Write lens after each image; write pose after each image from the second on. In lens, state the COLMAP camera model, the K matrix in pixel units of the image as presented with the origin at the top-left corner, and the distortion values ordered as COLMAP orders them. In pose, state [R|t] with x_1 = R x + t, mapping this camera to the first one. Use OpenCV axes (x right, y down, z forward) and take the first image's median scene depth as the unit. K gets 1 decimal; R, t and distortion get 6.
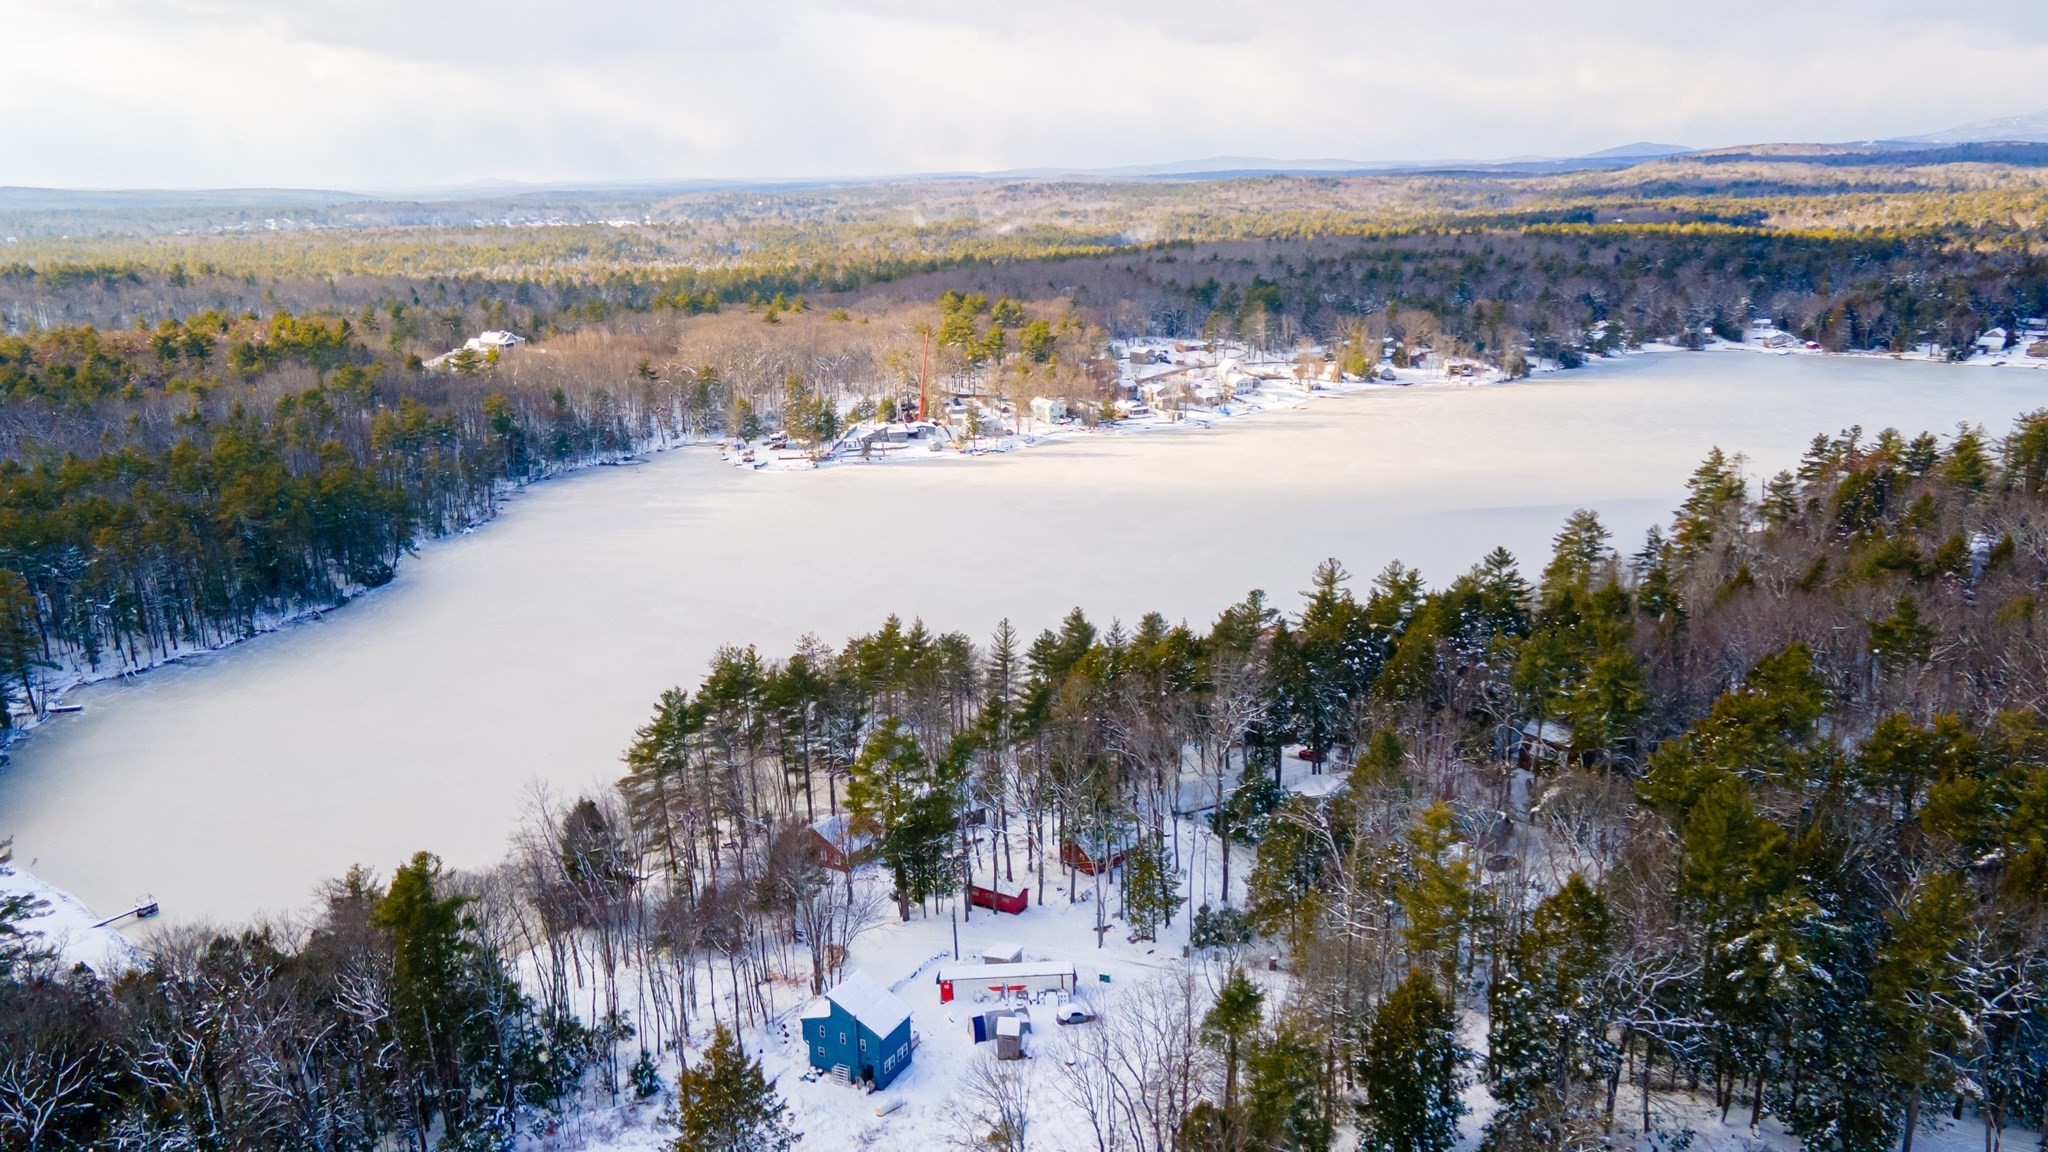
lens RADIAL K [[1504.8, 0, 1009.8], [0, 1504.8, 581.3], [0, 0, 1]] dist [0.053767, -0.008975]
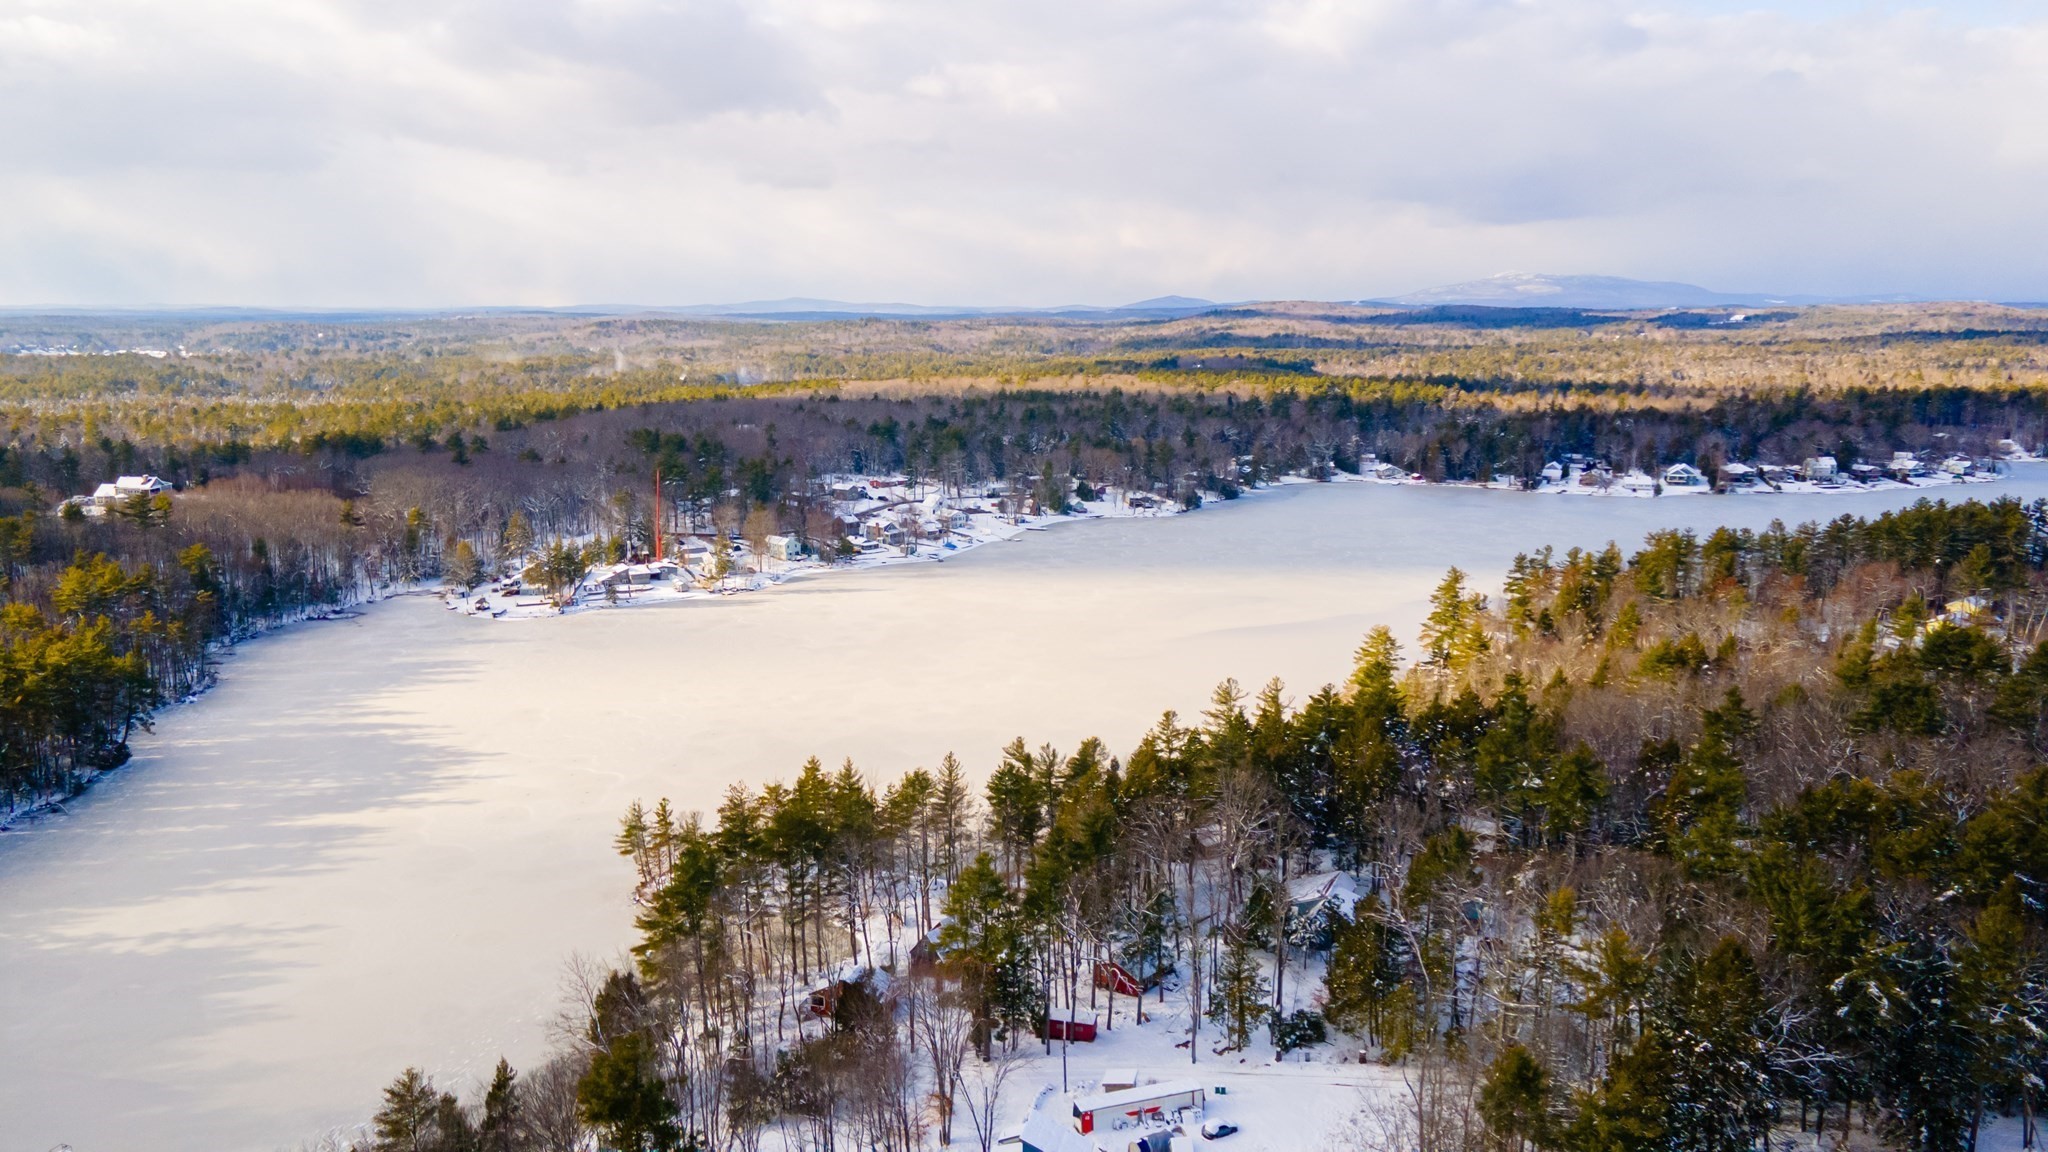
lens RADIAL K [[1504.8, 0, 1003.3], [0, 1504.8, 587.0], [0, 0, 1]] dist [0.053767, -0.008975]
pose [[0.959043, -0.032367, 0.281404, -0.116459], [0.055860, 0.995552, -0.075865, -0.003553], [-0.277697, 0.088477, 0.956586, 0.005012]]
